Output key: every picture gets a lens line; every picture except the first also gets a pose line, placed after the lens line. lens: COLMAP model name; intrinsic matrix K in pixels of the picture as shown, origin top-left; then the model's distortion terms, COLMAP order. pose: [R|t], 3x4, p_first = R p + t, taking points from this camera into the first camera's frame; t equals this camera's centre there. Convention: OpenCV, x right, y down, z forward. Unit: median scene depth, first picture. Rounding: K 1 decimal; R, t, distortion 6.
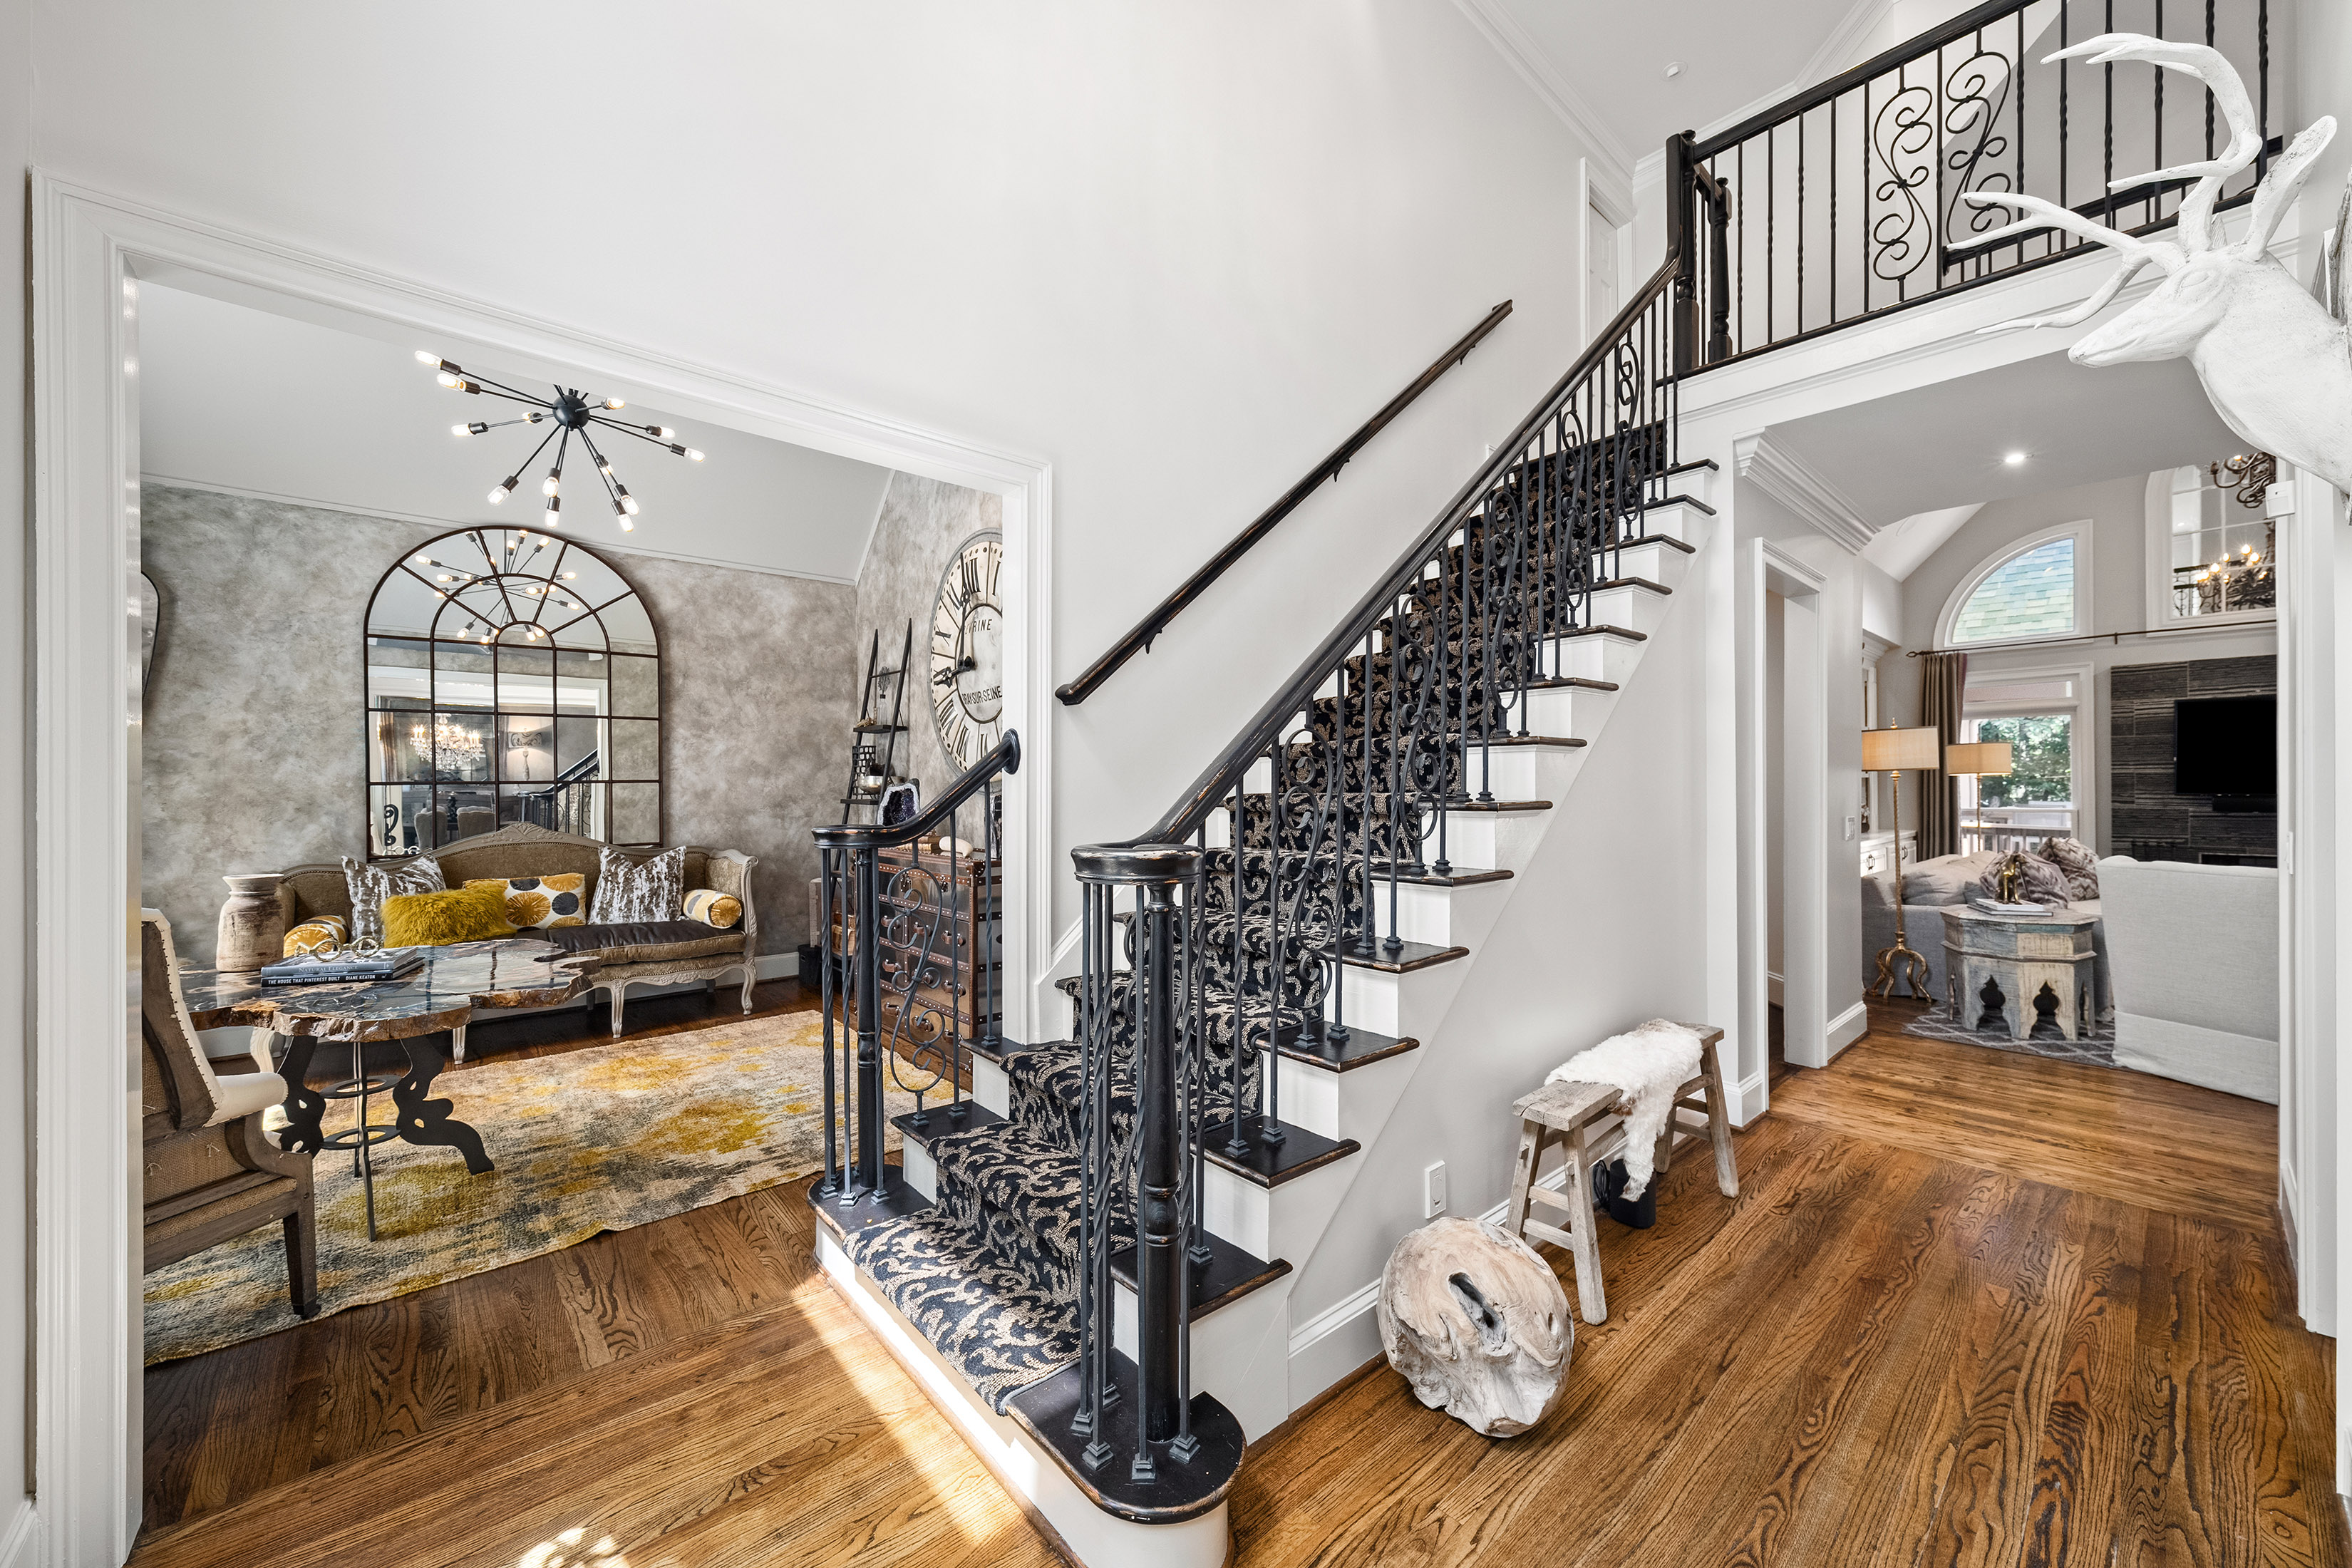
lens RADIAL K [[867.6, 0, 1173.5], [0, 867.6, 788.6], [0, 0, 1]] dist [-0.004224, 0.000385]
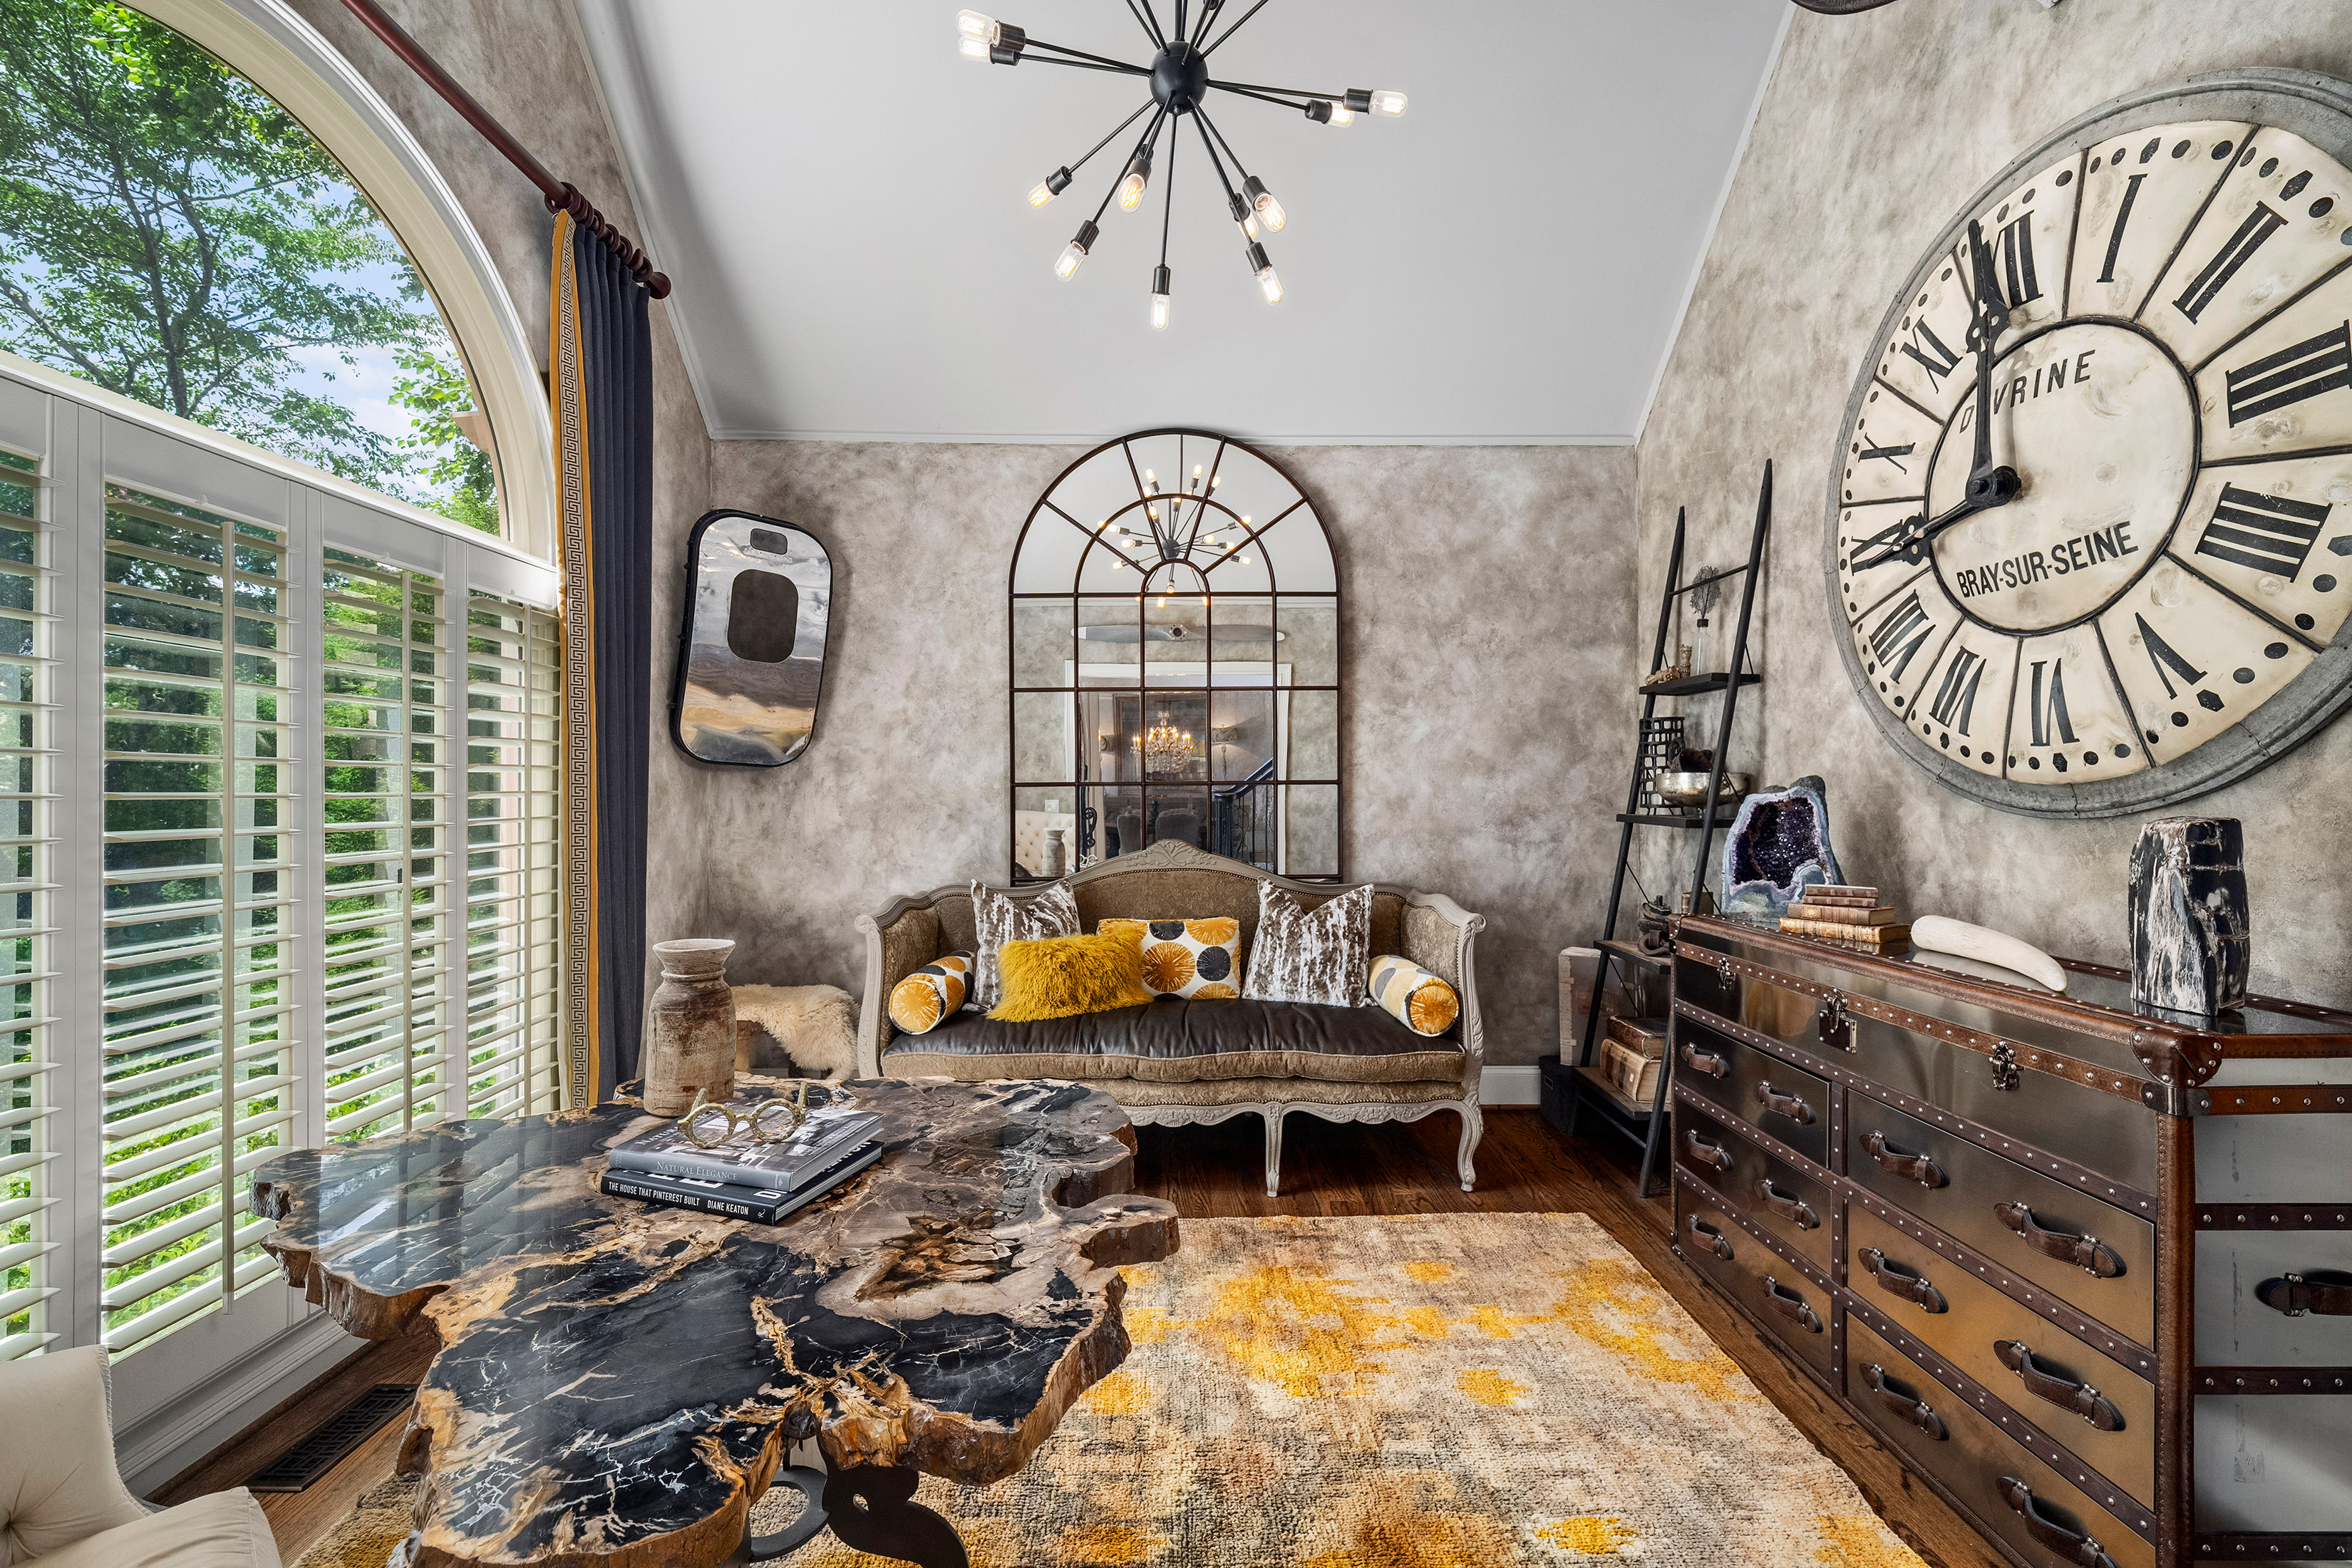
lens RADIAL K [[1009.4, 0, 1187.0], [0, 1009.4, 771.5], [0, 0, 1]] dist [-0.002701, -0.000413]
pose [[0.765481, -0.006671, -0.643424, -0.207299], [-0.007084, 0.999798, -0.018794, -0.001465], [0.643419, 0.018945, 0.765279, 0.373882]]
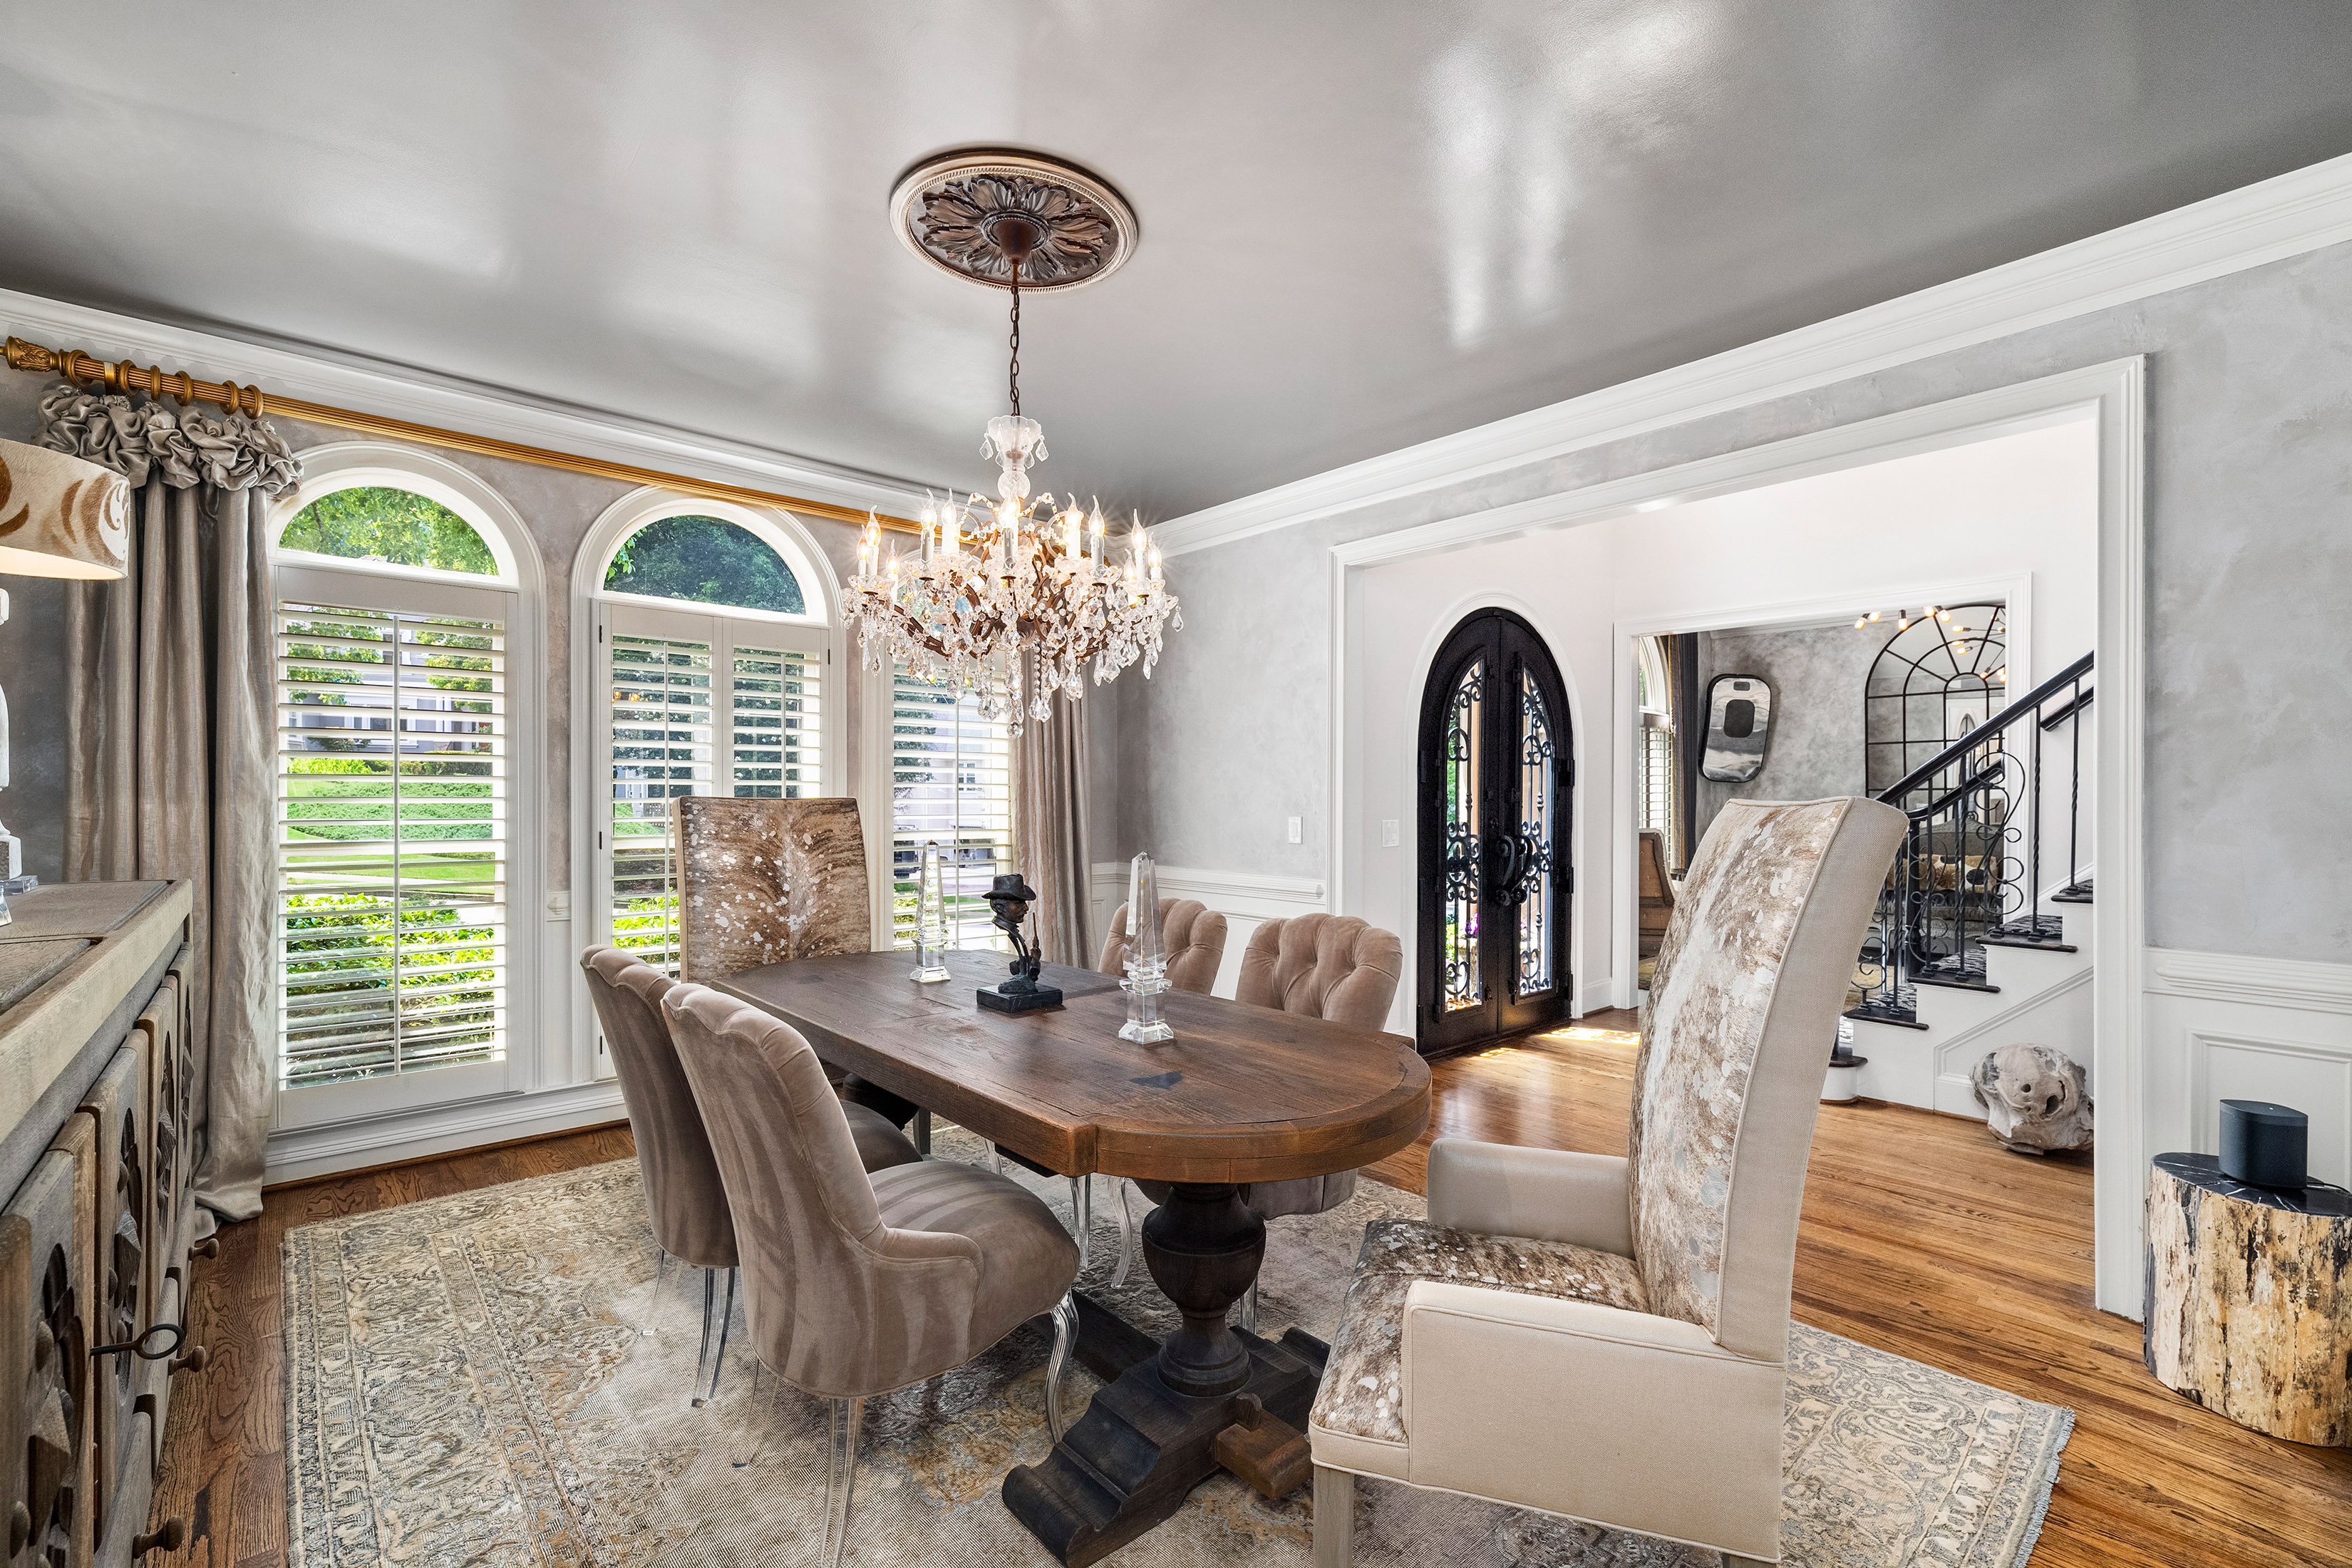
lens RADIAL K [[1009.4, 0, 1193.0], [0, 1009.4, 801.1], [0, 0, 1]] dist [-0.002701, -0.000413]
pose [[0.038640, 0.003300, -0.999248, 0.828507], [-0.011897, 0.999925, 0.002842, 0.022877], [0.999182, 0.011778, 0.038676, -0.300785]]
